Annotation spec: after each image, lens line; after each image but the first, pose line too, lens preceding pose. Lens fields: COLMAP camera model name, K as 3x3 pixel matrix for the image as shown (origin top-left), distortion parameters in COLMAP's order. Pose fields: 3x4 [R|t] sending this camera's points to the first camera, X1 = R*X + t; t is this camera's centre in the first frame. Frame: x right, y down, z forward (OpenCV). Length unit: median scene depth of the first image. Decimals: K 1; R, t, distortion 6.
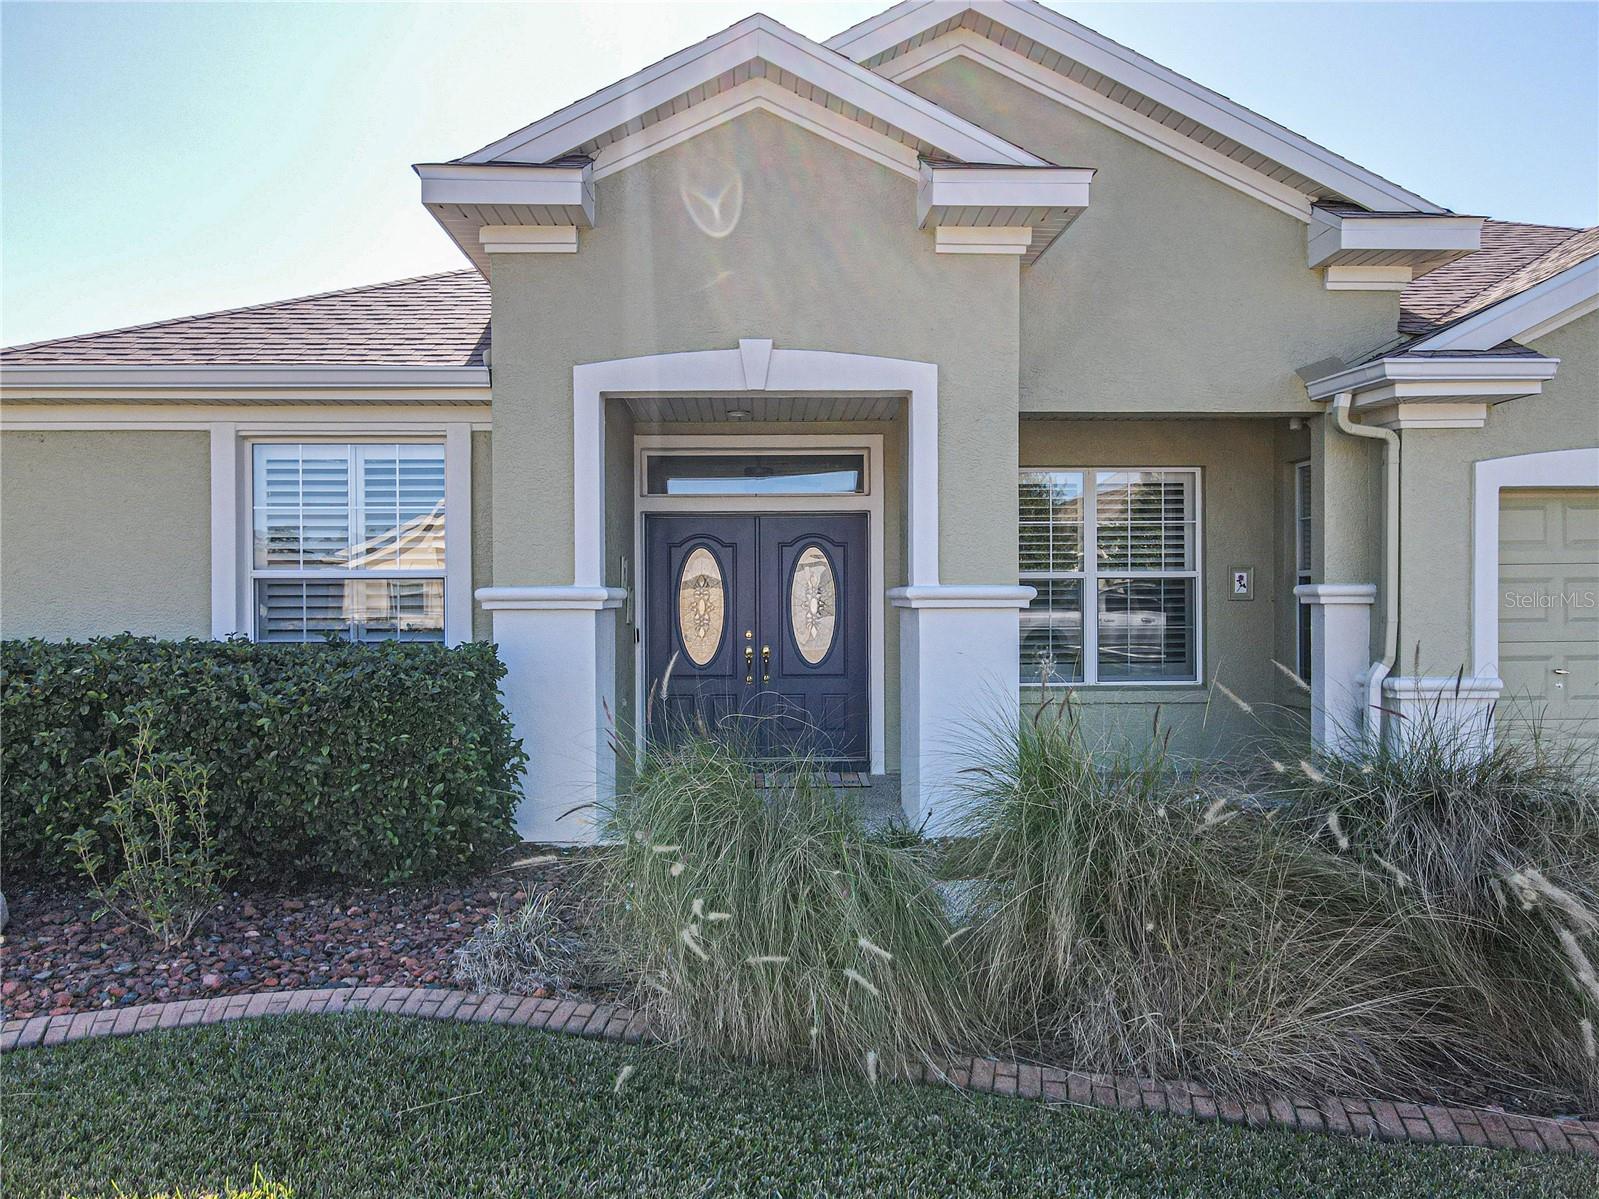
lens RADIAL K [[1173.8, 0, 799.5], [0, 1173.8, 599.5], [0, 0, 1]] dist [0.004873, 0.011642]
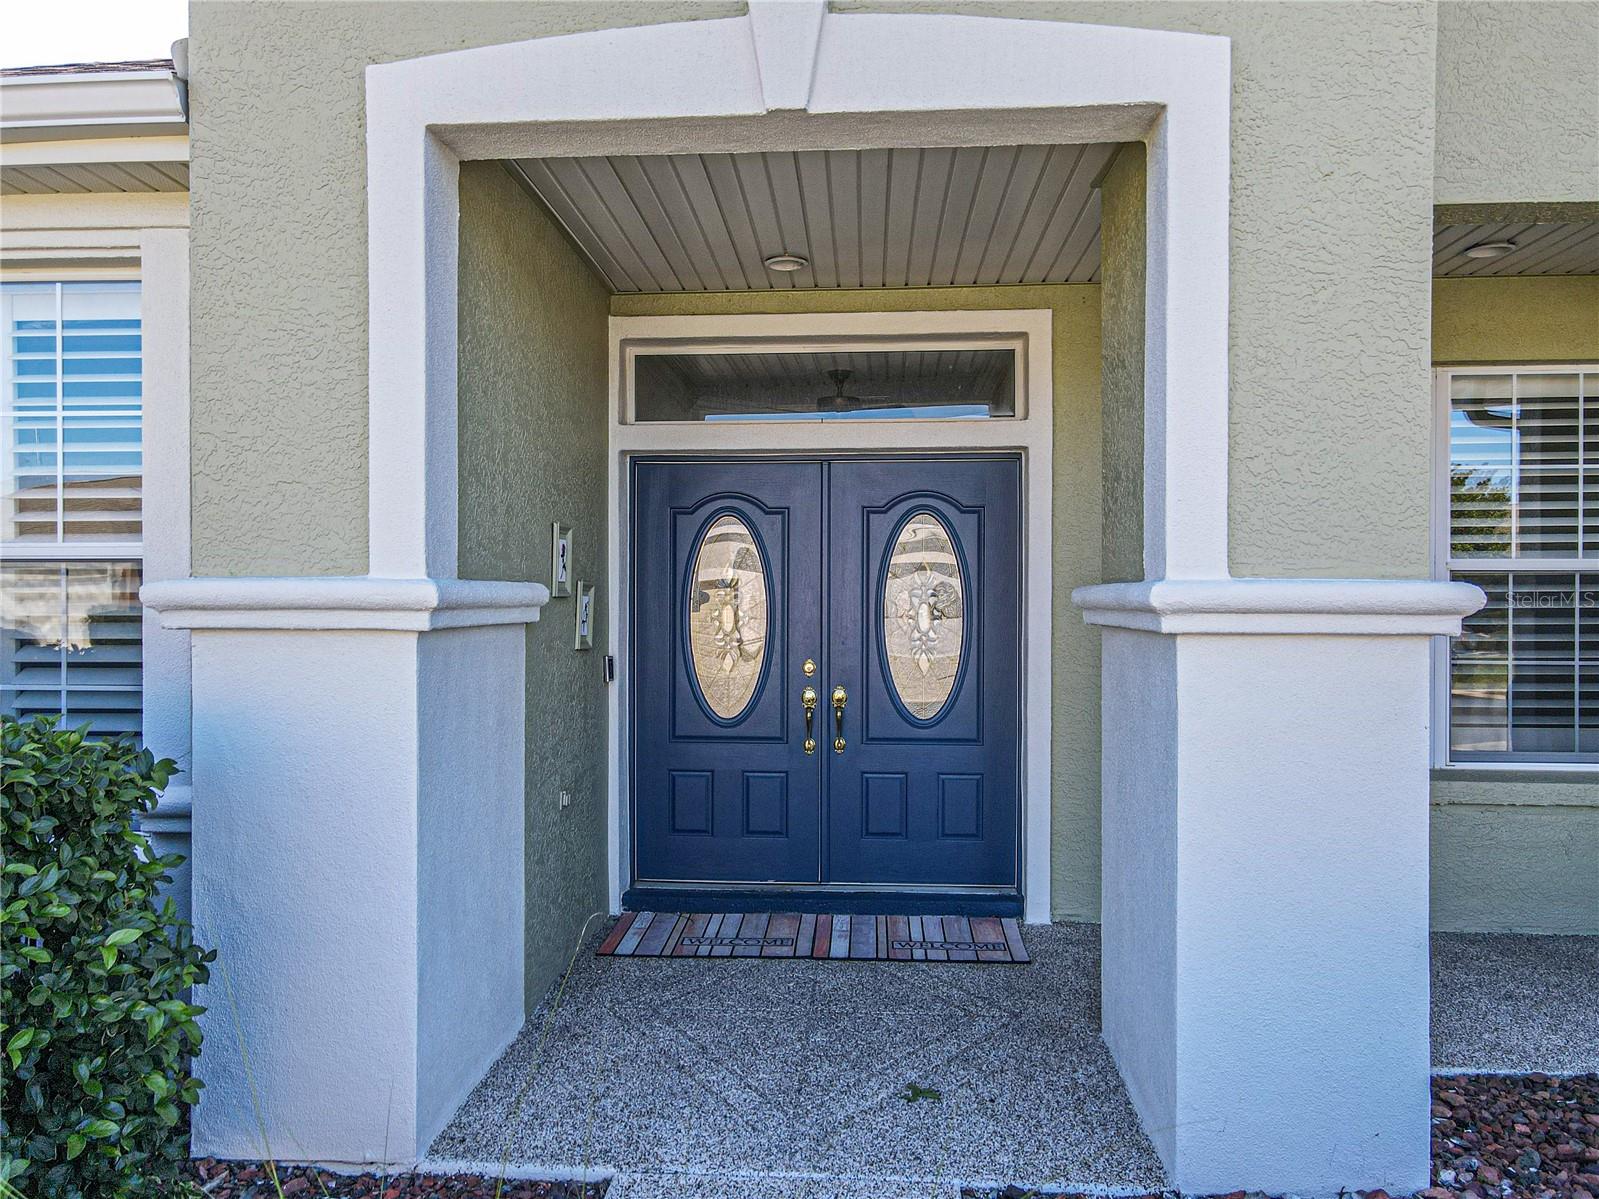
lens RADIAL K [[1175.1, 0, 799.5], [0, 1175.1, 599.5], [0, 0, 1]] dist [0.007385, 0.009319]
pose [[0.995376, 0.006762, -0.095813, 0.008356], [-0.006832, 0.999977, -0.000400, -0.003472], [0.095808, 0.001053, 0.995399, 0.536669]]
